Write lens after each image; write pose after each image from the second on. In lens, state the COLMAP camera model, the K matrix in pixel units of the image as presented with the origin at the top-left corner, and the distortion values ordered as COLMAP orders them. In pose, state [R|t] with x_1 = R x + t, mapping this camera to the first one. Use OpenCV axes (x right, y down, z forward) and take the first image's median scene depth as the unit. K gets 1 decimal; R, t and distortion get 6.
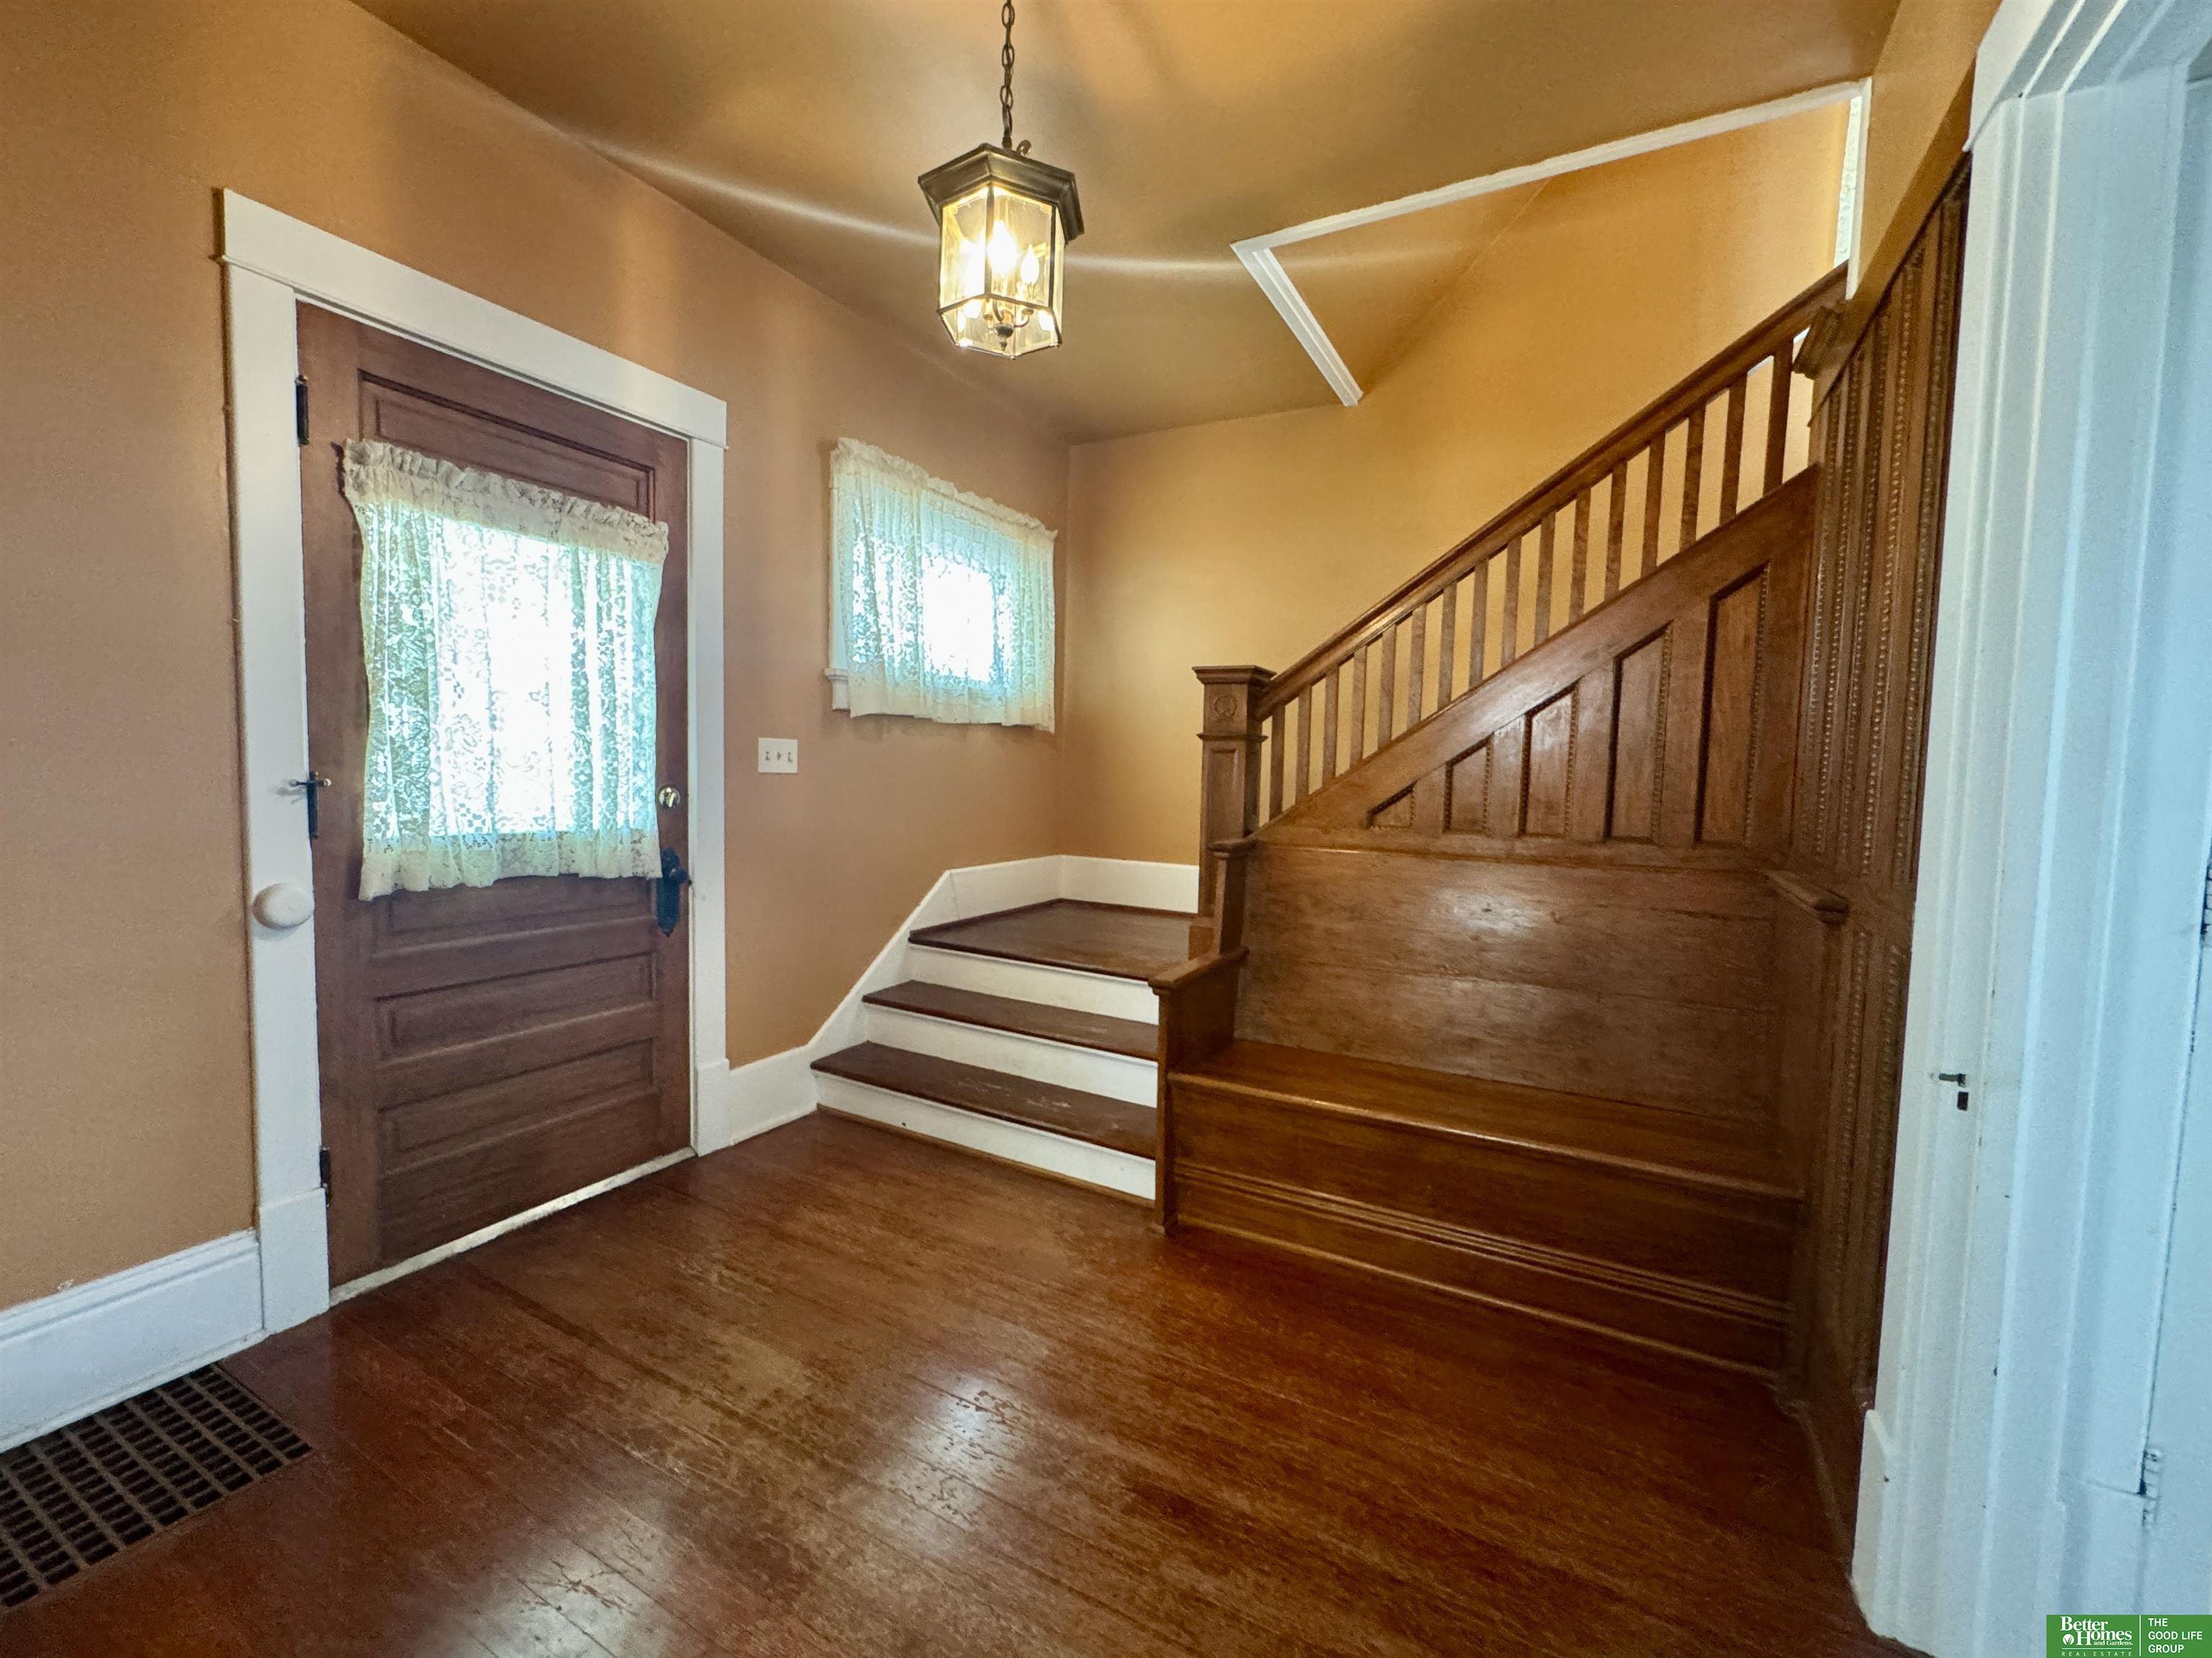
lens RADIAL K [[917.3, 0, 1106.0], [0, 917.3, 829.0], [0, 0, 1]] dist [-0.000083, 0.000055]
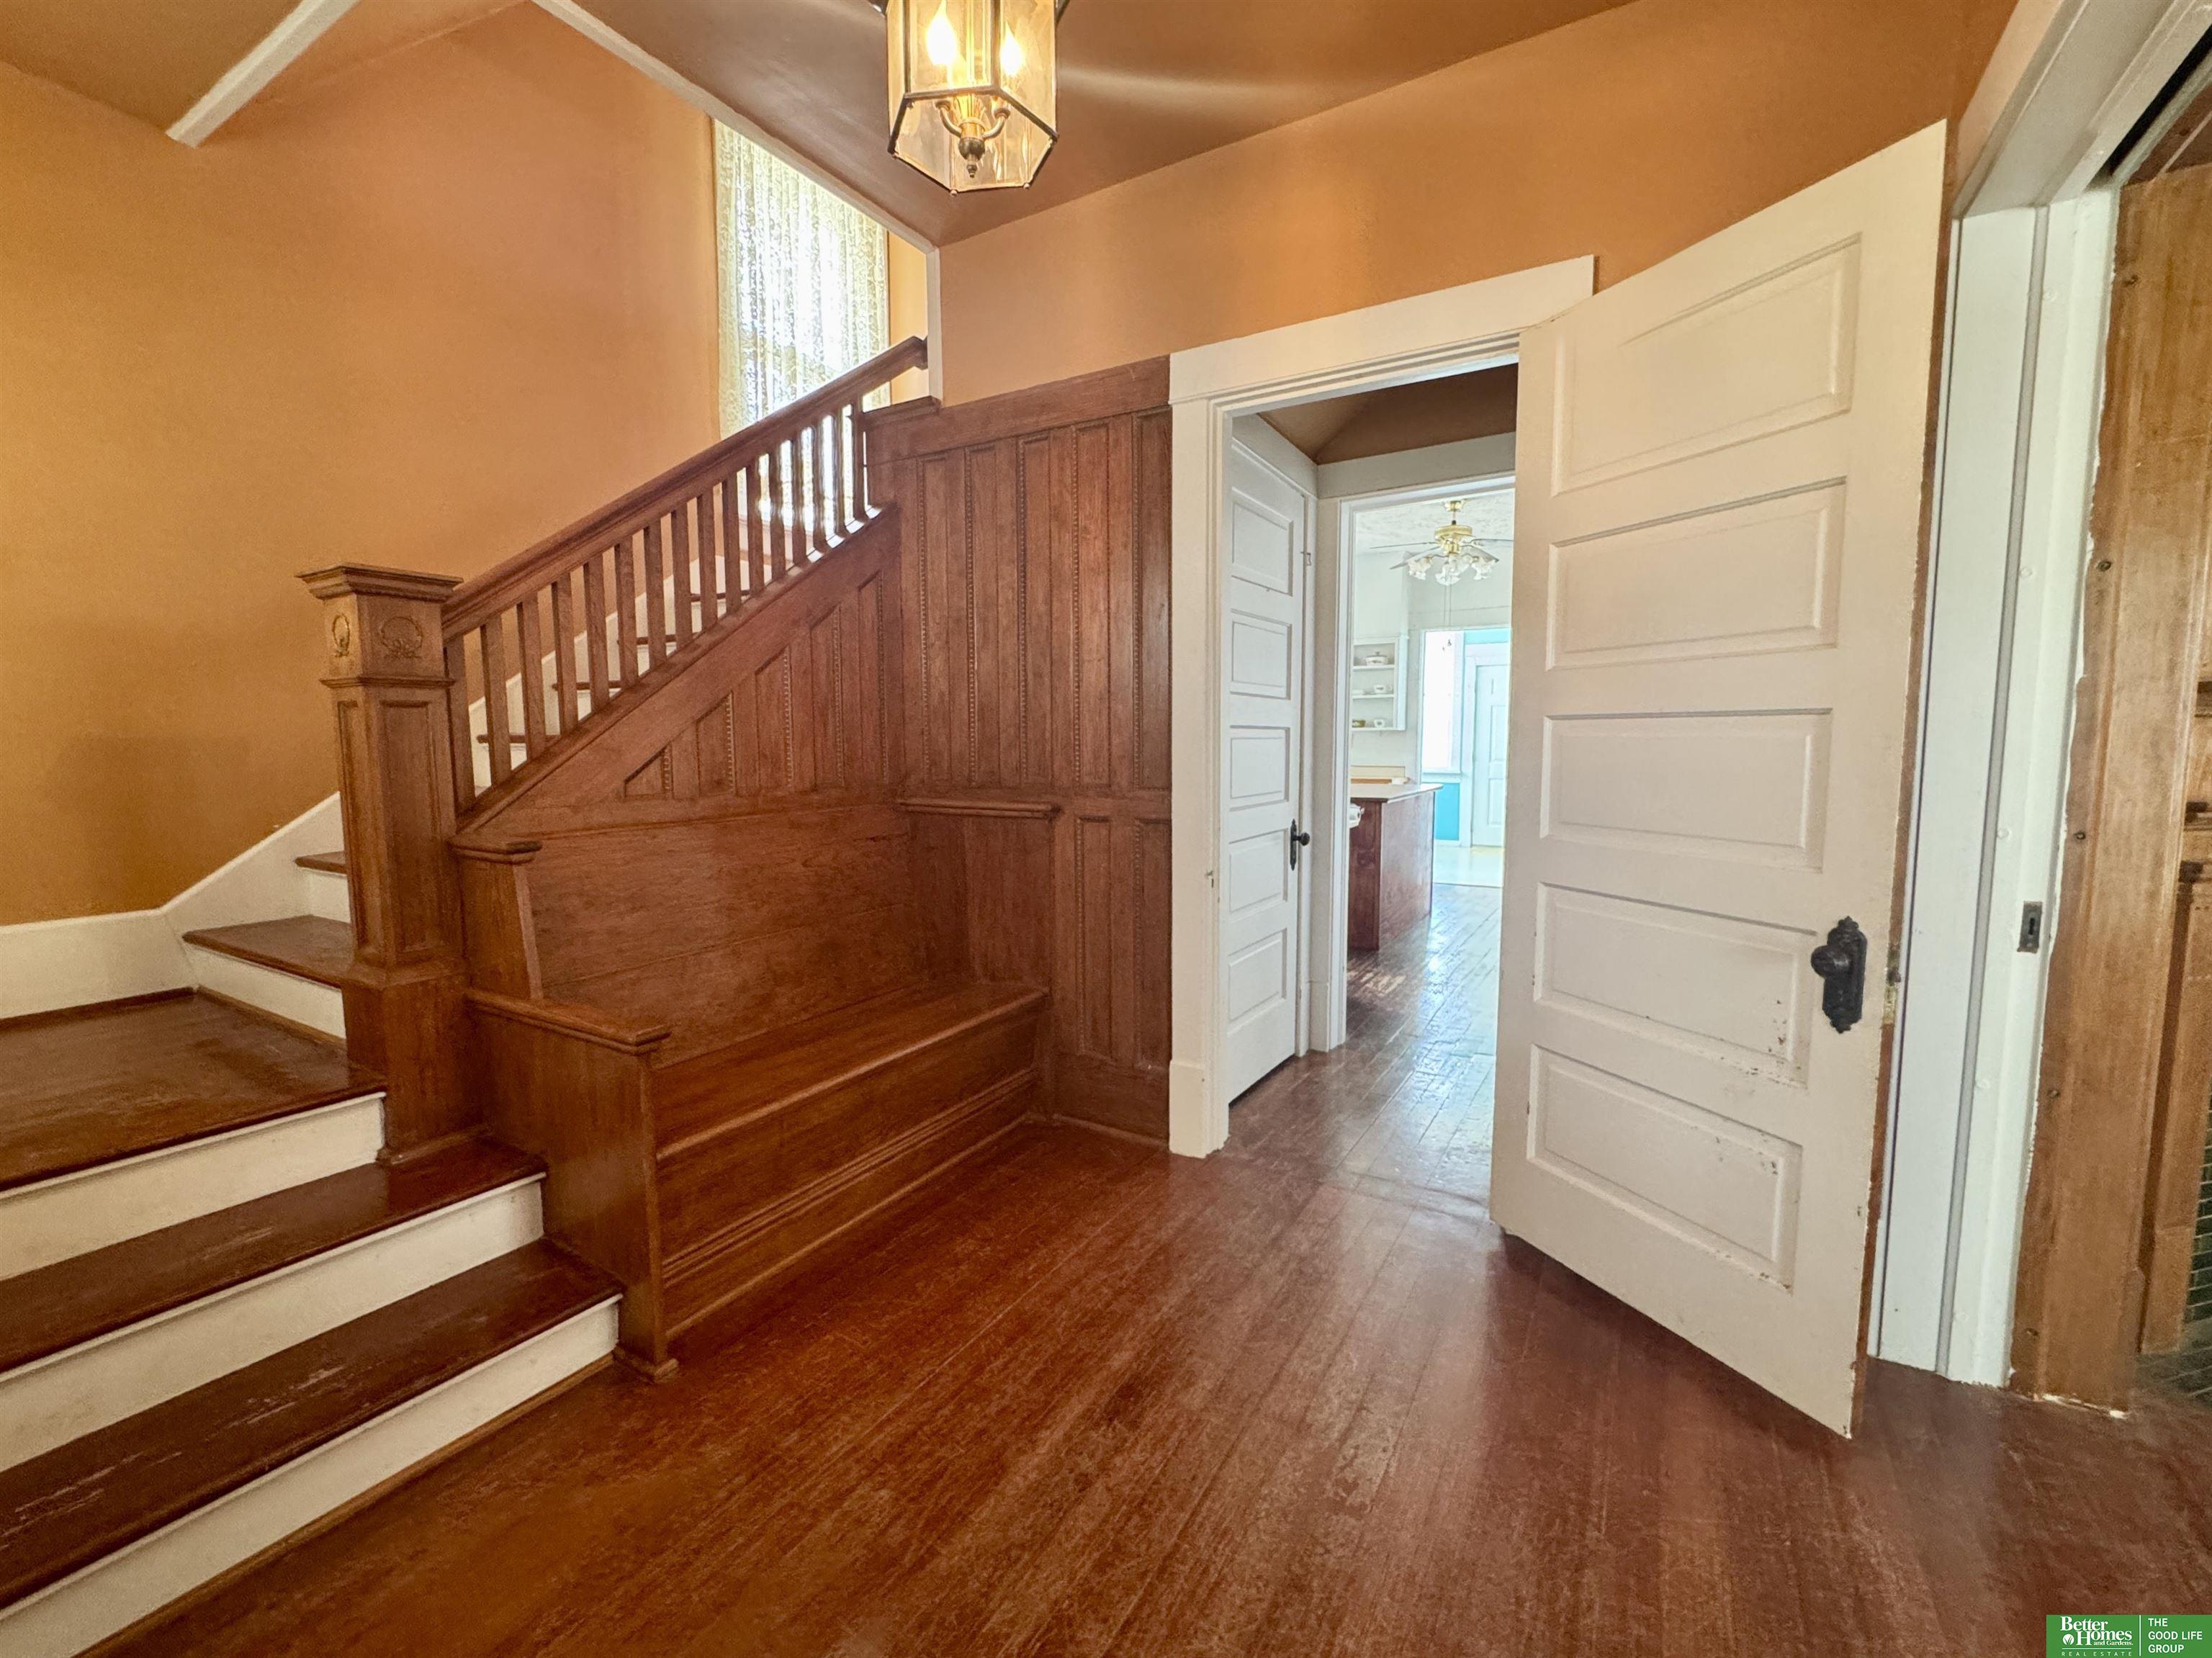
lens RADIAL K [[945.4, 0, 1107.9], [0, 945.4, 838.0], [0, 0, 1]] dist [-0.000594, -0.000008]
pose [[0.040632, -0.130336, 0.990637, -0.631945], [0.070484, 0.989360, 0.127277, -0.051595], [-0.996685, 0.064653, 0.049386, 0.599572]]
